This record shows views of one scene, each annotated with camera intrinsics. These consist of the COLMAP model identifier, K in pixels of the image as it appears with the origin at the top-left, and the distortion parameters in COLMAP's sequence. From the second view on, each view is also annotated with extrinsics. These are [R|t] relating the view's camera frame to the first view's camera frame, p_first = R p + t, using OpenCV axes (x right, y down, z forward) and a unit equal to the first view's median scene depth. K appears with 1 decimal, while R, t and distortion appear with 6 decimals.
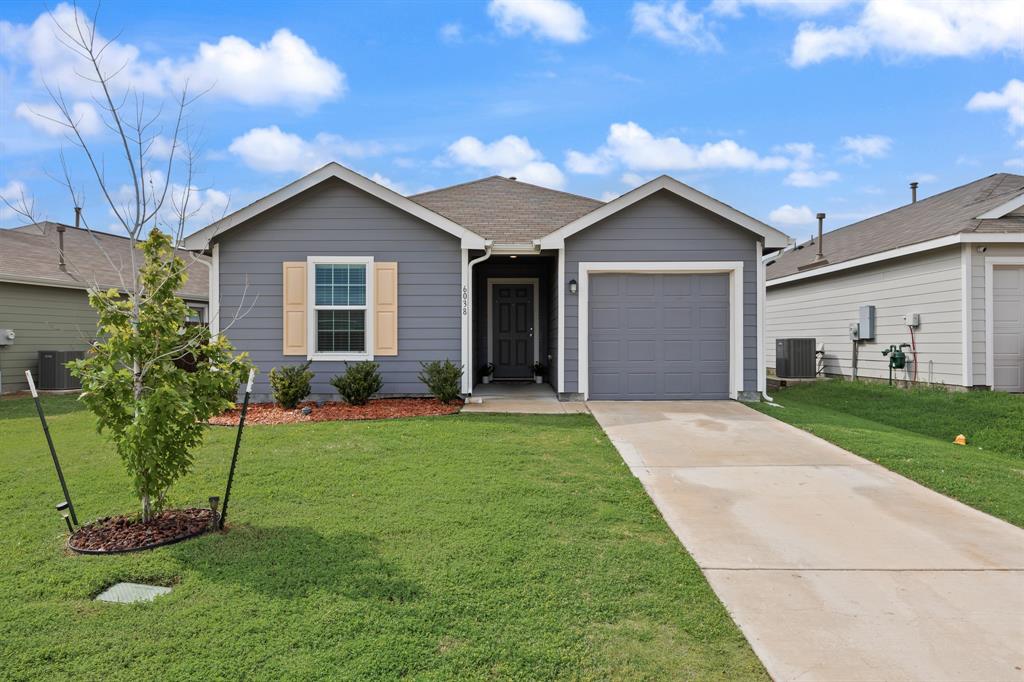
lens RADIAL K [[556.7, 0, 446.9], [0, 556.7, 343.0], [0, 0, 1]] dist [-0.003234, -0.000273]
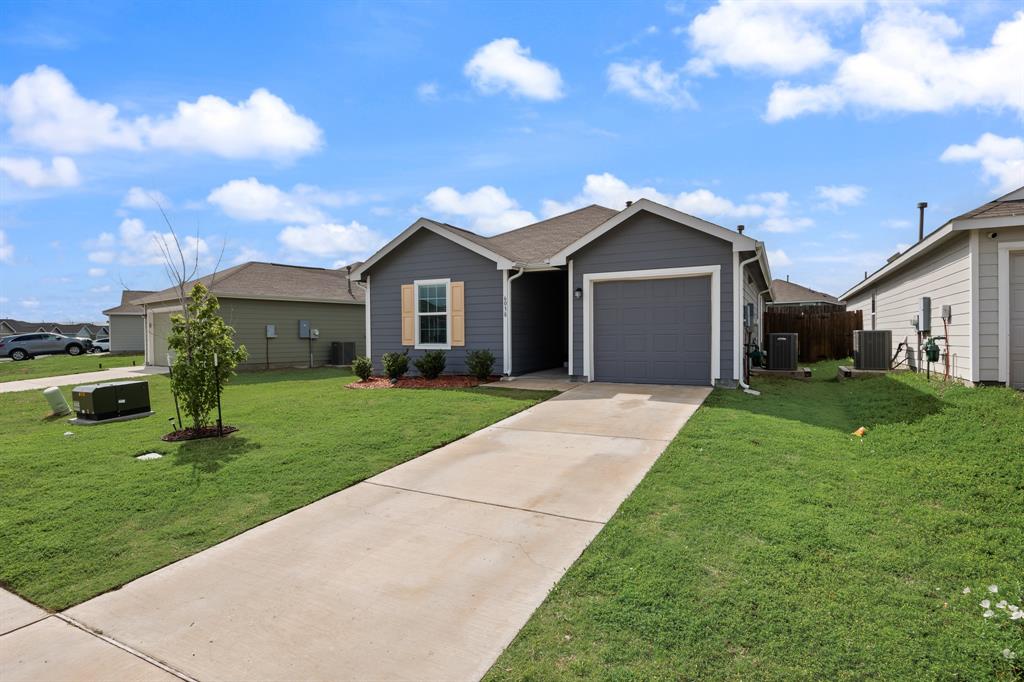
lens RADIAL K [[439.7, 0, 518.2], [0, 439.7, 338.8], [0, 0, 1]] dist [-0.011356, -0.000043]
pose [[0.916811, -0.001874, -0.399316, 0.498625], [0.005502, 0.999953, 0.007940, -0.004488], [0.399283, -0.009477, 0.916779, 0.009187]]
